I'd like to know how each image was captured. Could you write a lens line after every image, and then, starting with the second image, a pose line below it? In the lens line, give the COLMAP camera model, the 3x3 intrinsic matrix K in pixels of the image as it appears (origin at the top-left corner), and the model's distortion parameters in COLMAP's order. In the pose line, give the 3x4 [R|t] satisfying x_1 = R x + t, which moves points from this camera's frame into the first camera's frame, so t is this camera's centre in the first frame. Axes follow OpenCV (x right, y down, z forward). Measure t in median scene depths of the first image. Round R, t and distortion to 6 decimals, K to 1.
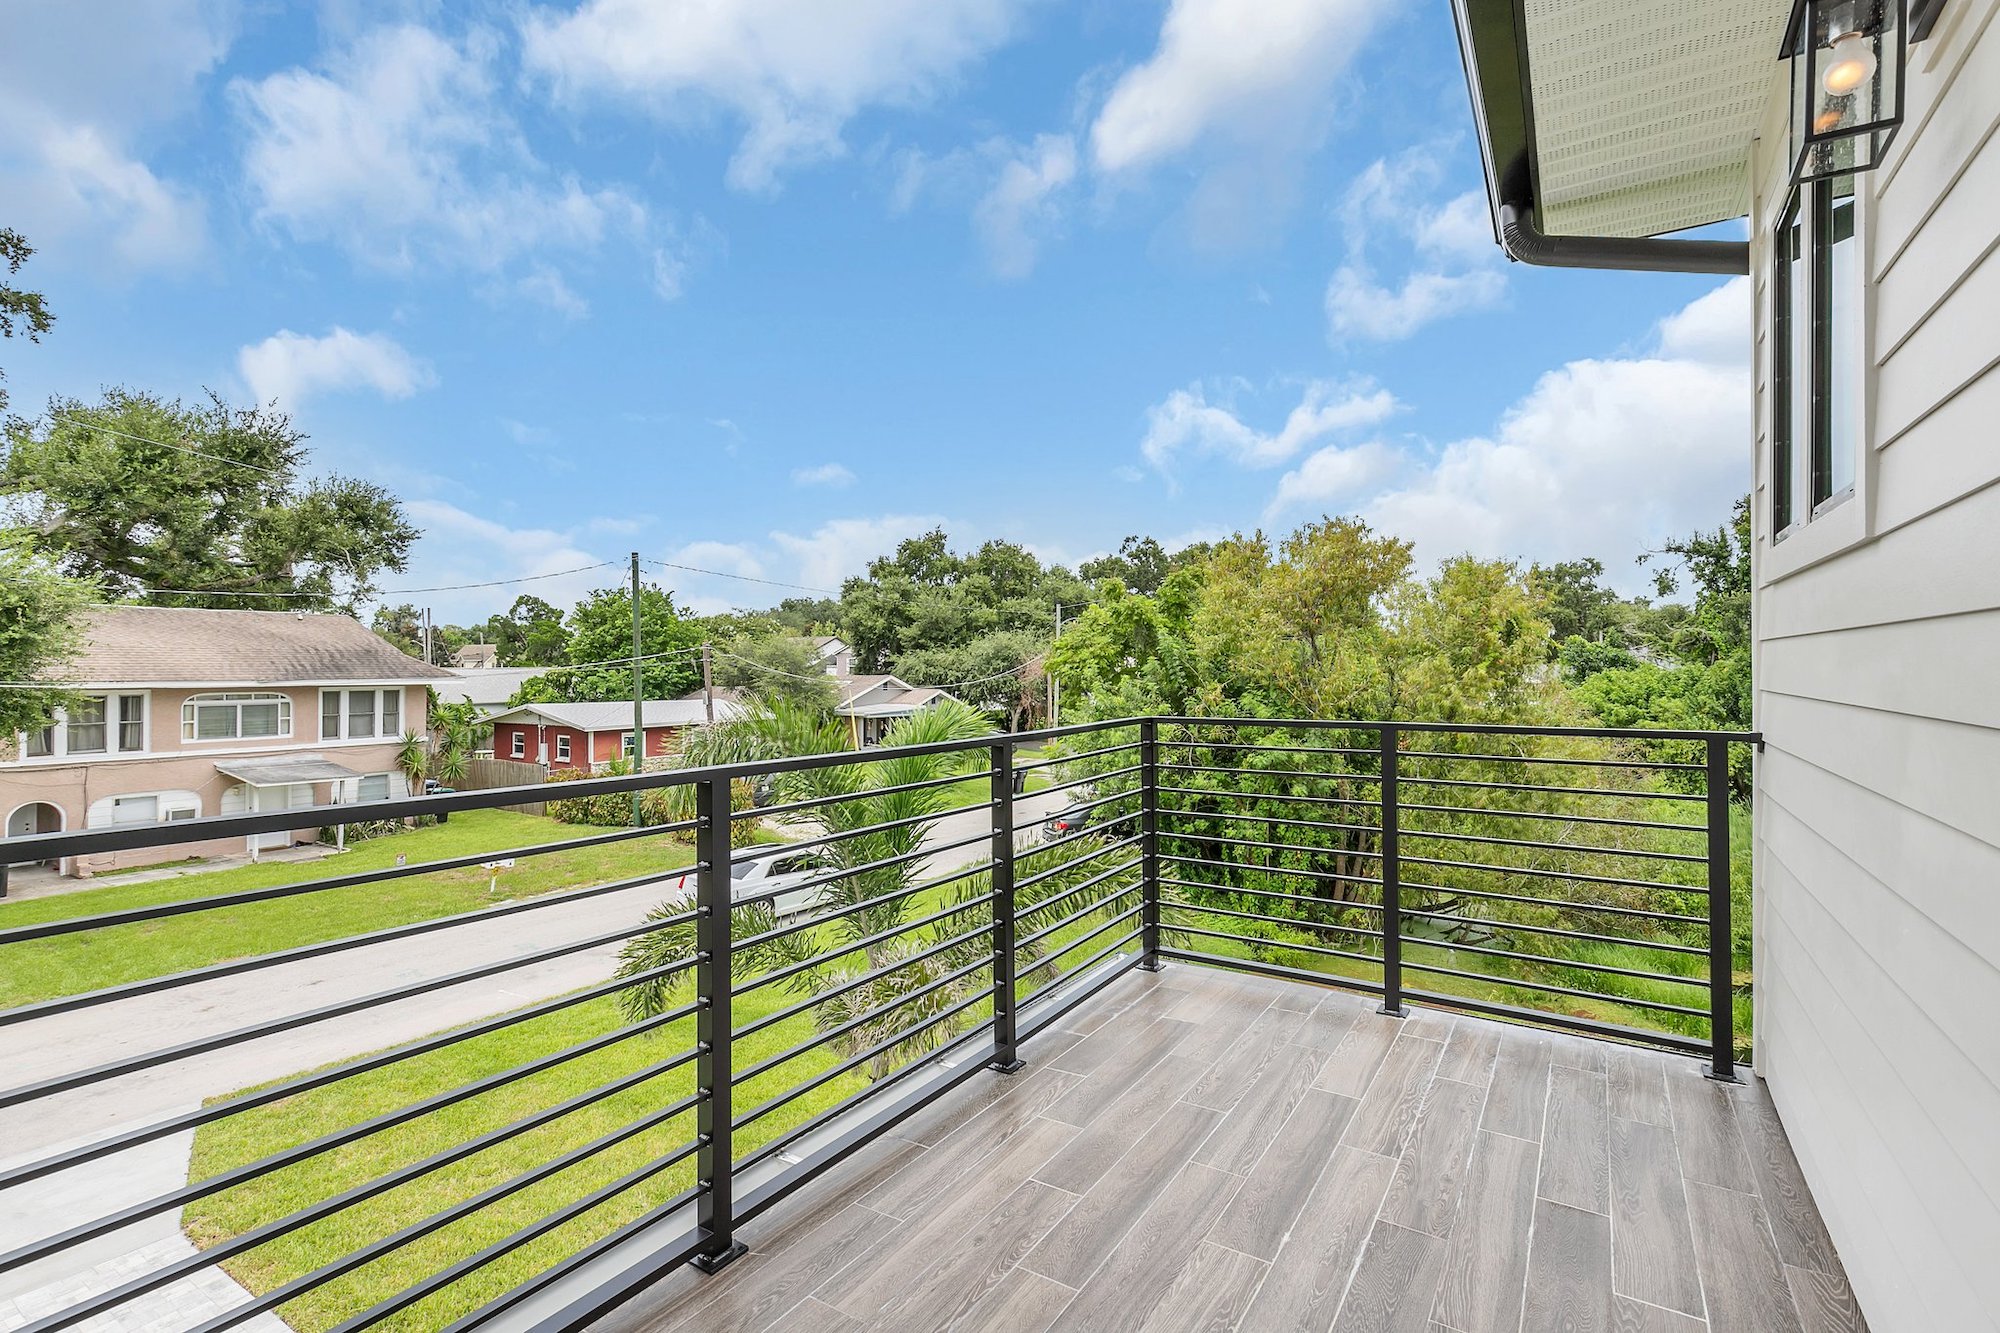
lens RADIAL K [[921.1, 0, 995.4], [0, 921.1, 667.8], [0, 0, 1]] dist [0.011503, -0.002018]
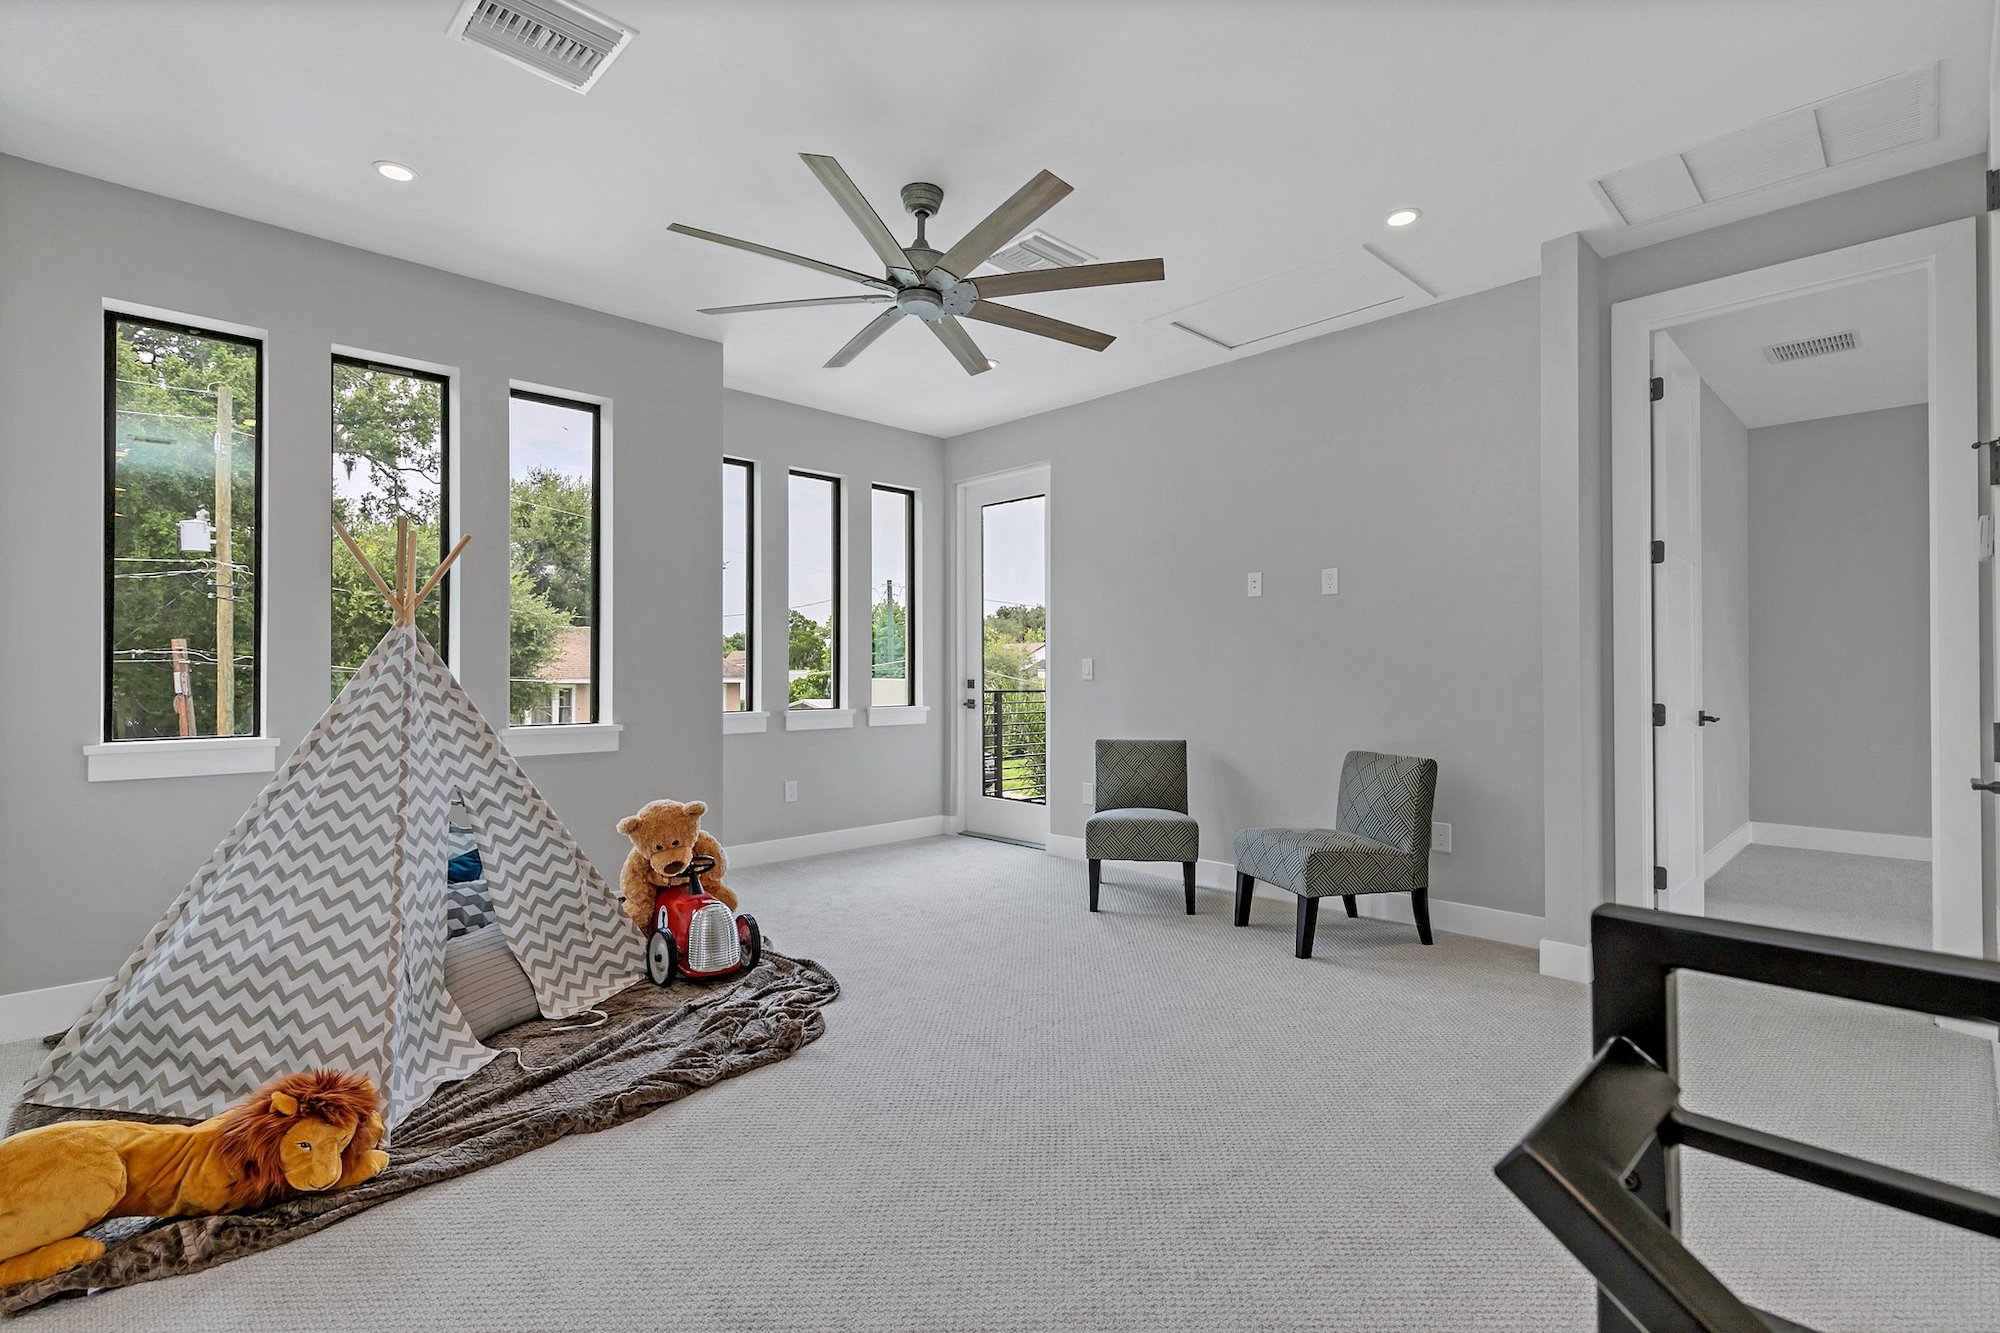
lens RADIAL K [[921.1, 0, 997.6], [0, 921.1, 667.2], [0, 0, 1]] dist [0.011503, -0.002018]
pose [[0.974409, 0.001310, -0.224780, 0.021667], [-0.002463, 0.999985, -0.004845, 0.000862], [0.224770, 0.005275, 0.974397, -0.108785]]
